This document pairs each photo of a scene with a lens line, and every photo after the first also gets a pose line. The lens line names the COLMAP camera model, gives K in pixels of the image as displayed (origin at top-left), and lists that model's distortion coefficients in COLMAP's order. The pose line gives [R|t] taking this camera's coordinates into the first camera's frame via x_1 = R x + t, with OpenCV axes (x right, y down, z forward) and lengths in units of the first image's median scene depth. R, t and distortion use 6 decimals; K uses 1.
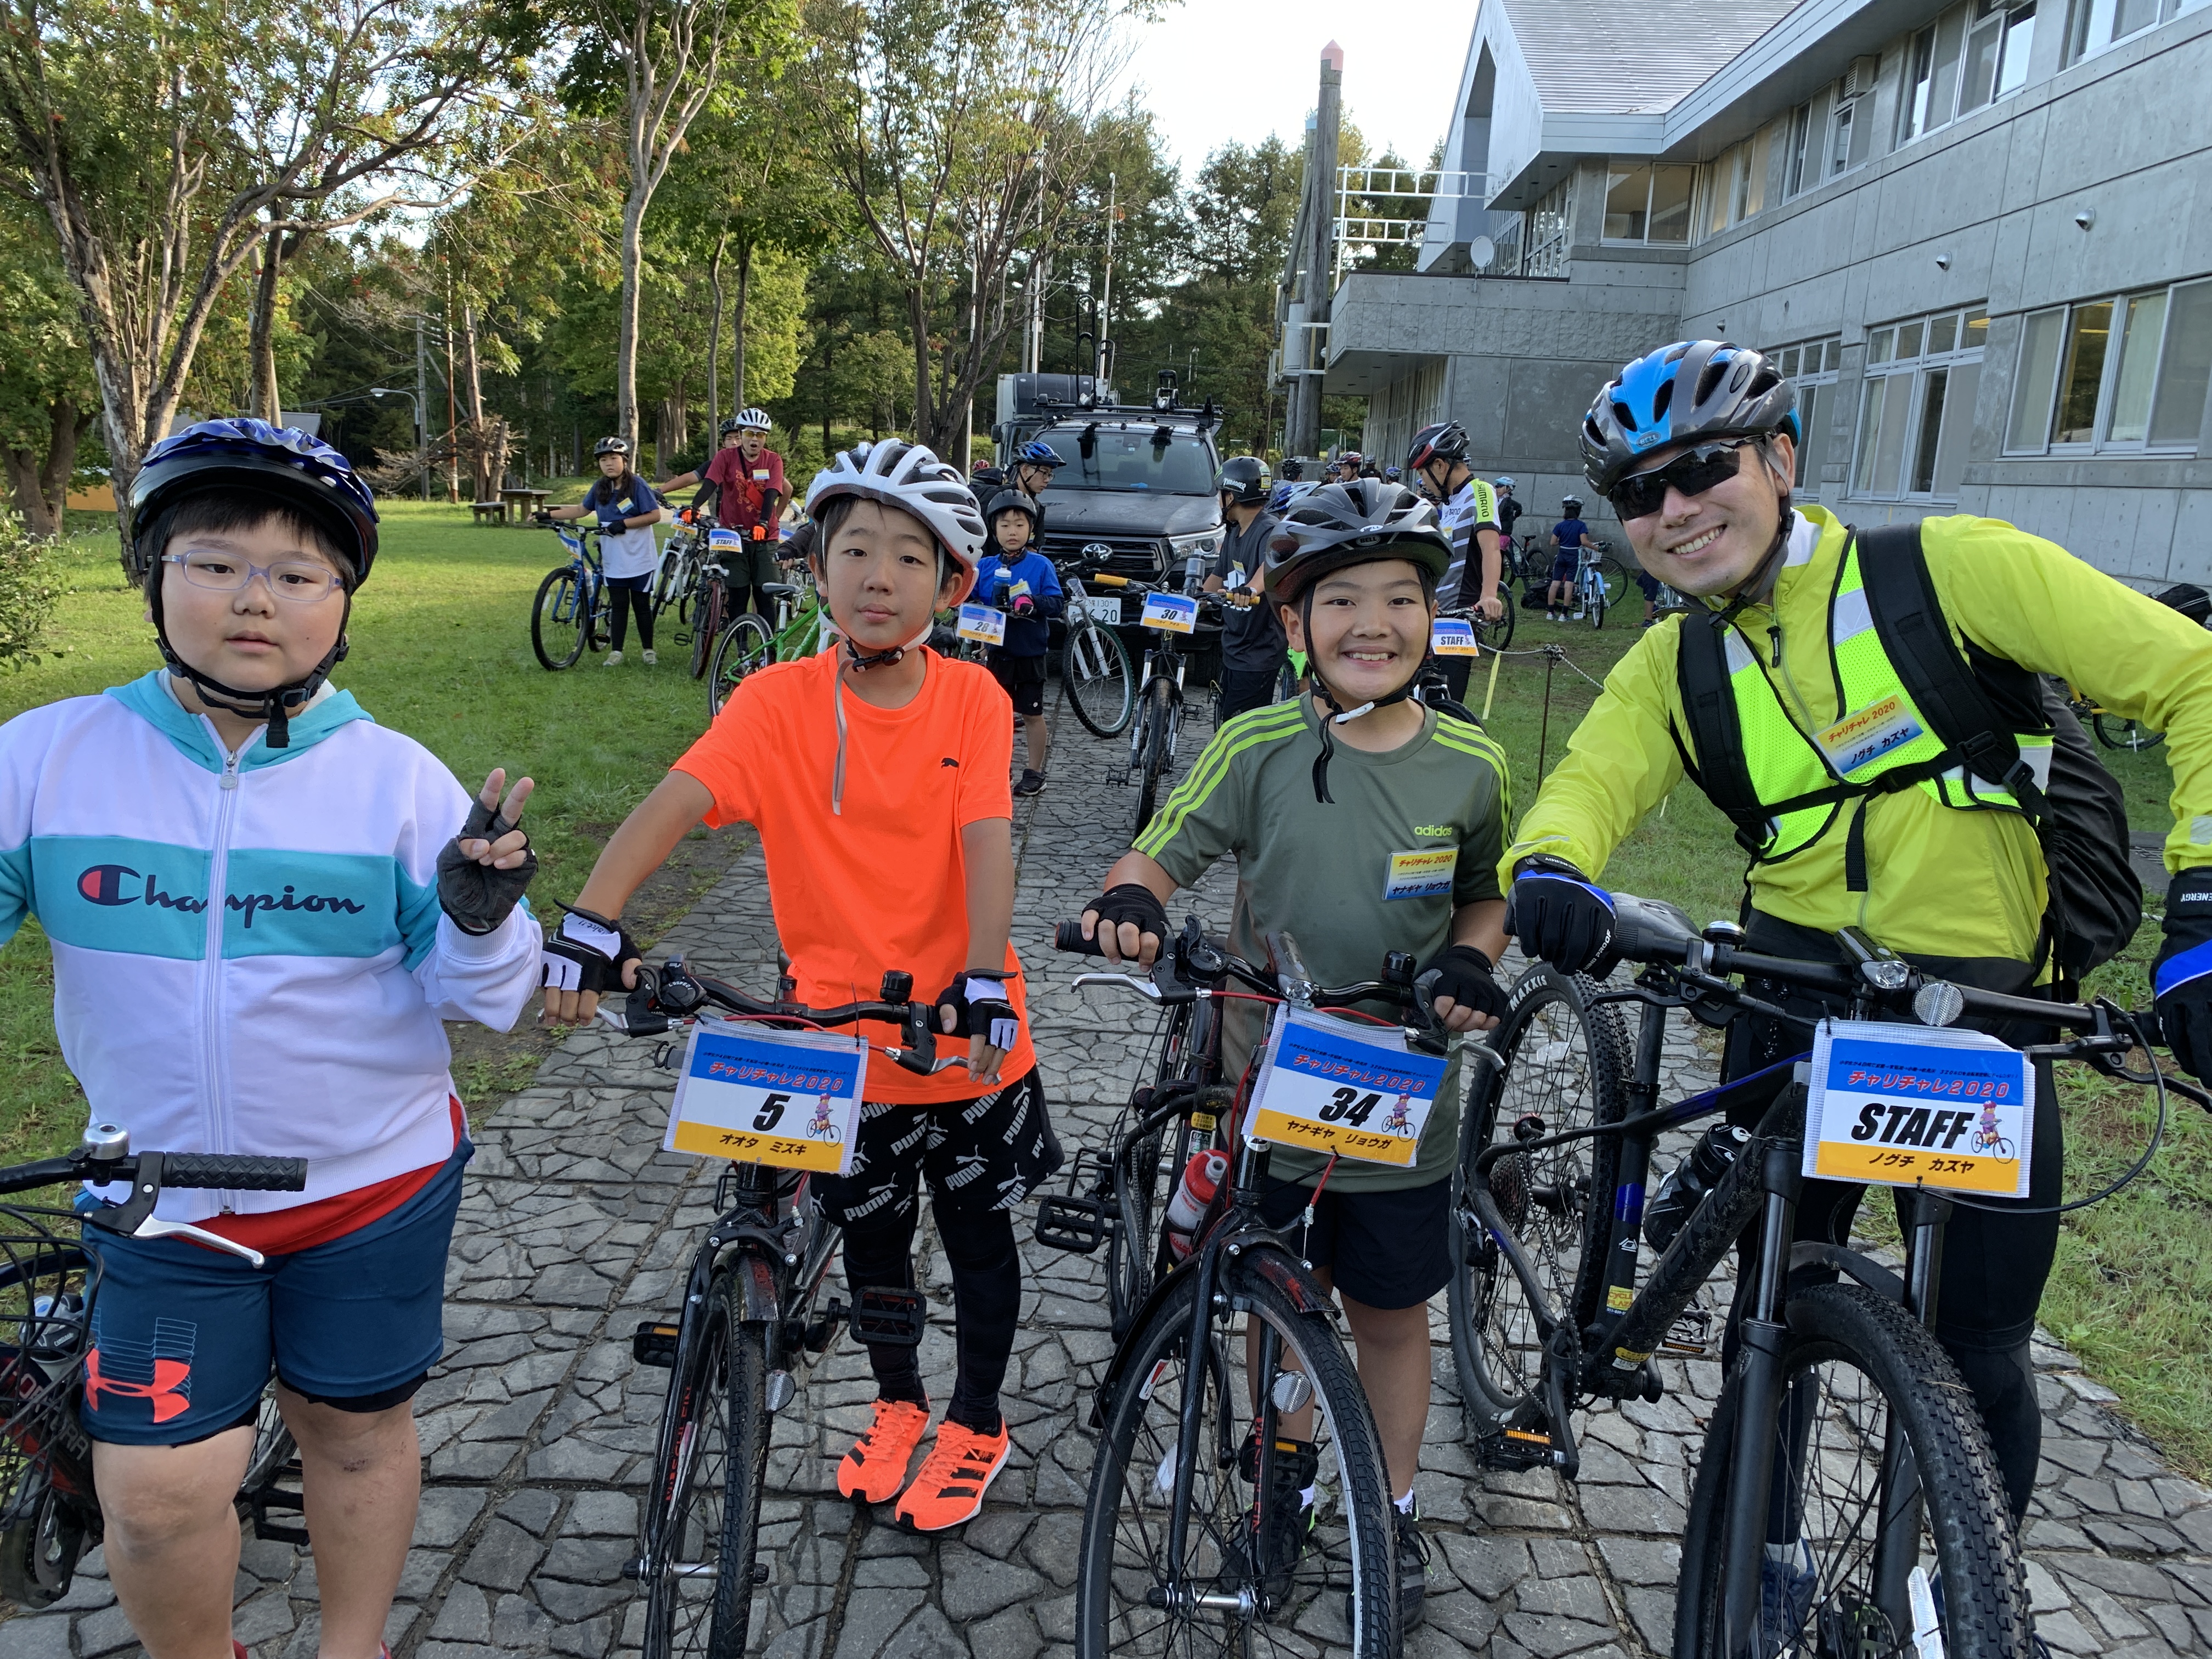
lens RADIAL K [[1709.5, 0, 1110.5], [0, 1709.5, 822.6], [0, 0, 1]] dist [0.006152, -0.005954]
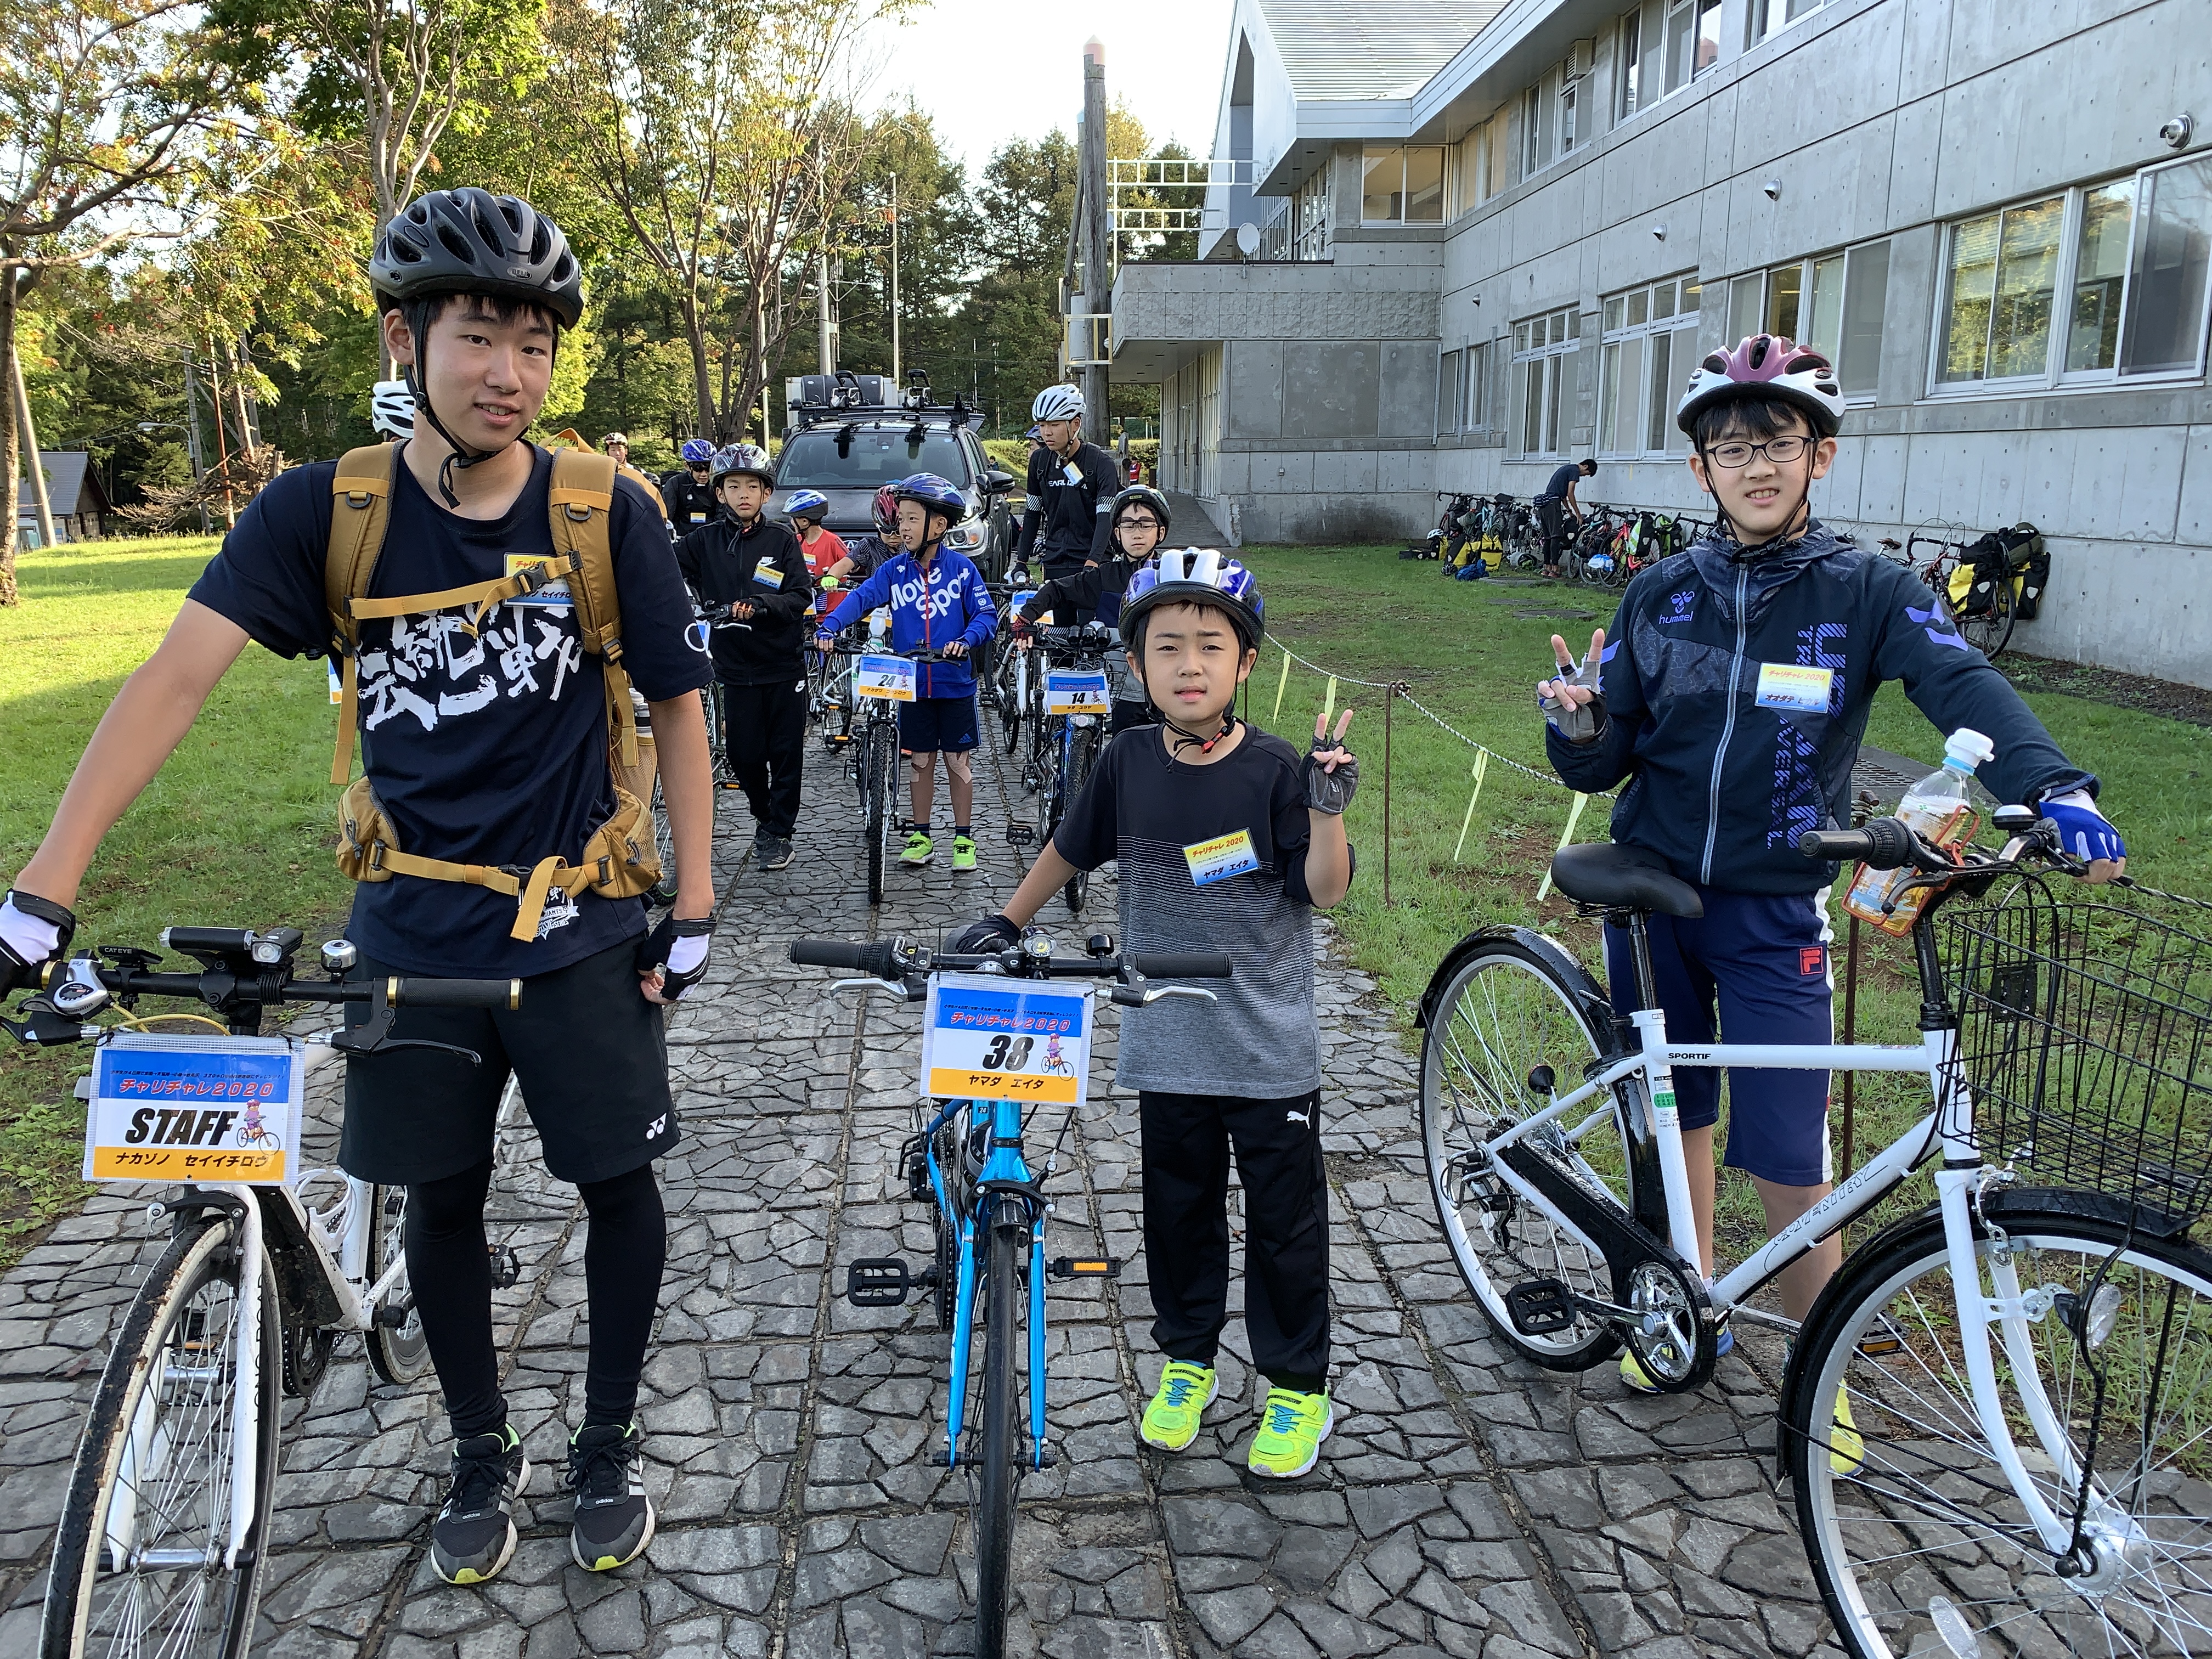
lens RADIAL K [[1702.4, 0, 1103.3], [0, 1702.4, 823.1], [0, 0, 1]] dist [0.005506, -0.004530]
pose [[0.993356, -0.070629, 0.090860, 0.017194], [0.070172, 0.997501, 0.008226, 0.004596], [-0.091213, -0.001795, 0.995830, -0.020180]]
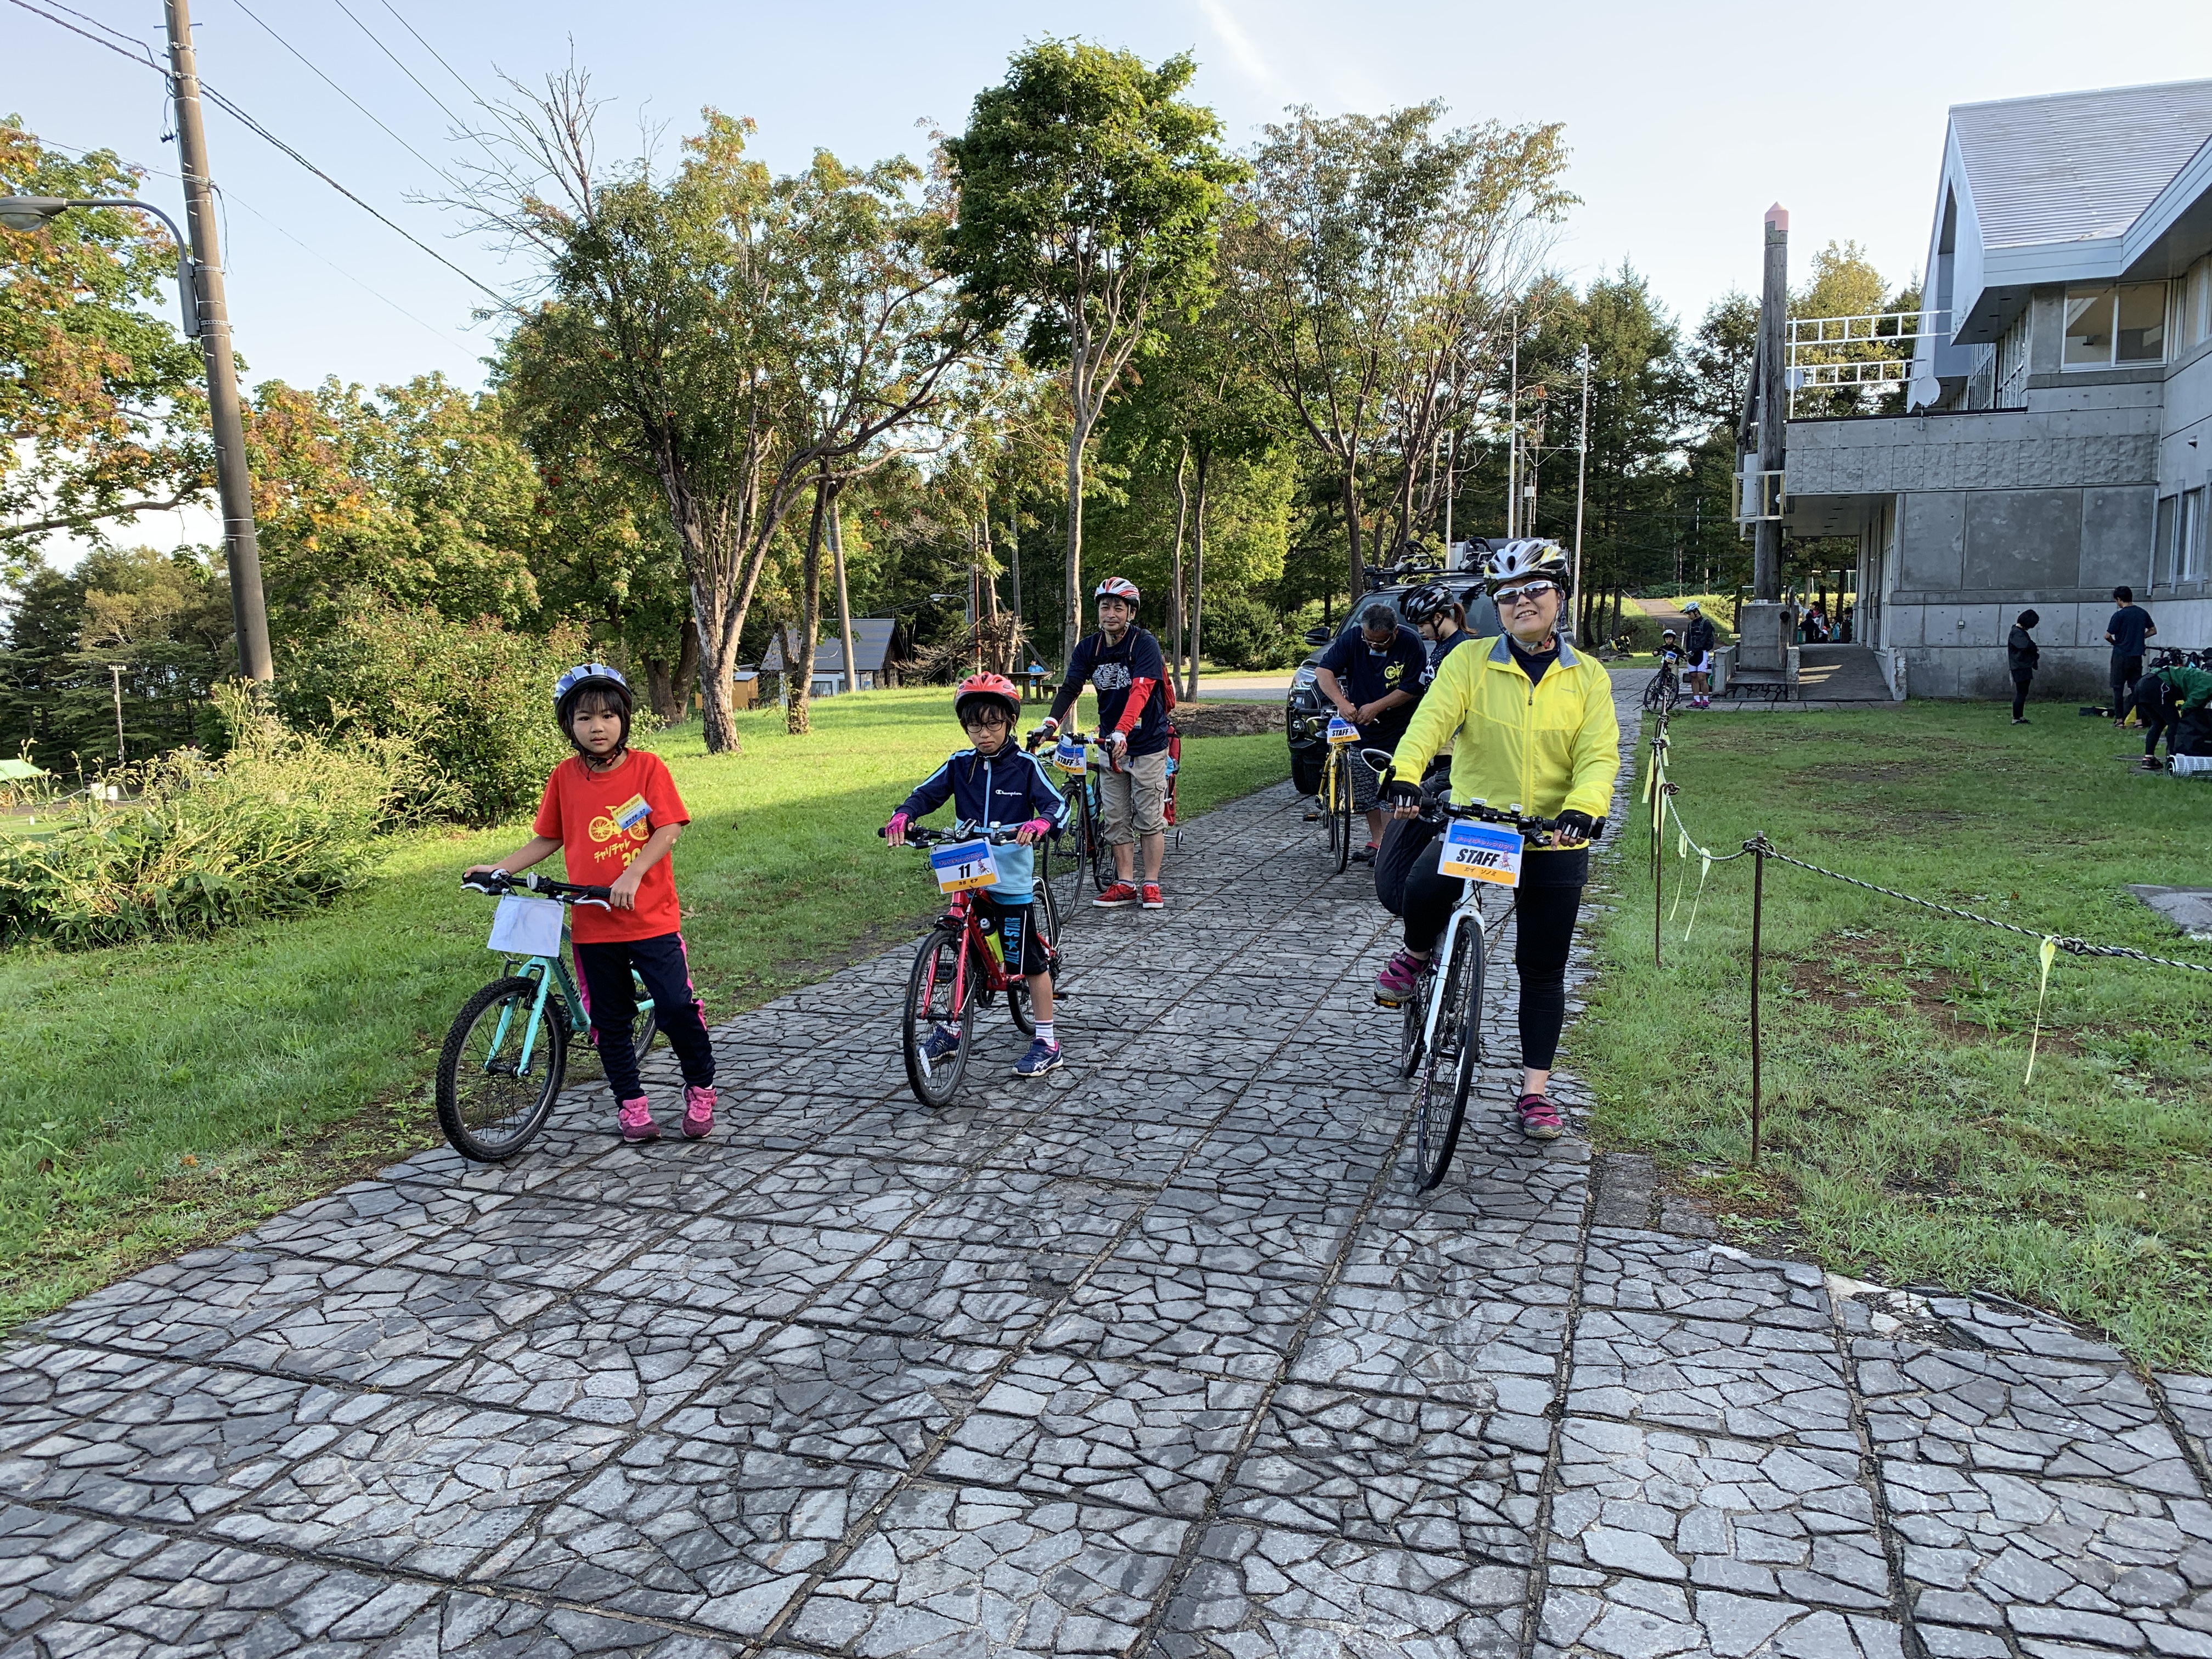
lens RADIAL K [[1684.6, 0, 1095.5], [0, 1684.6, 825.5], [0, 0, 1]] dist [0.007200, -0.003748]
pose [[0.951787, -0.020315, -0.306085, 0.071195], [-0.008678, 0.995622, -0.093065, 0.023184], [0.306636, 0.091235, 0.947444, -0.088520]]
